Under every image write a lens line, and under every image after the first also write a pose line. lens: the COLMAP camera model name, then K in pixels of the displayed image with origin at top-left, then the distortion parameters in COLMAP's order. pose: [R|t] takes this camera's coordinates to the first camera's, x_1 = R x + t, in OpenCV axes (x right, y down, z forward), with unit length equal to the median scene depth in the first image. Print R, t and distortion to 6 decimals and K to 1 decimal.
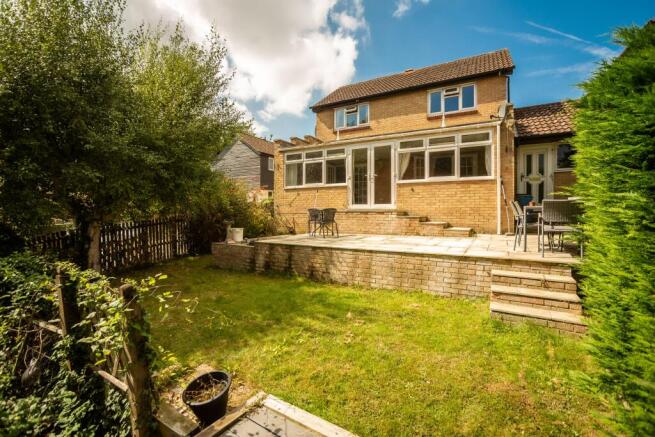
lens RADIAL K [[281.9, 0, 327.4], [0, 281.9, 217.1], [0, 0, 1]] dist [-0.004142, -0.000143]
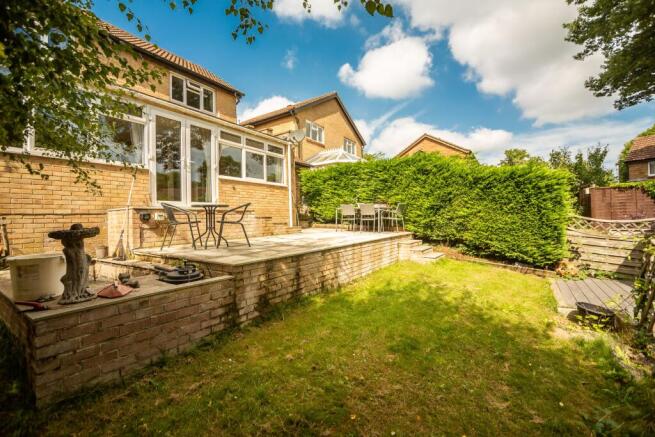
lens RADIAL K [[281.9, 0, 327.0], [0, 281.9, 215.4], [0, 0, 1]] dist [-0.004142, -0.000143]
pose [[0.095214, 0.005269, 0.995443, -0.577825], [0.038318, 0.999225, -0.008954, 0.010153], [-0.994719, 0.038996, 0.094938, 0.635856]]
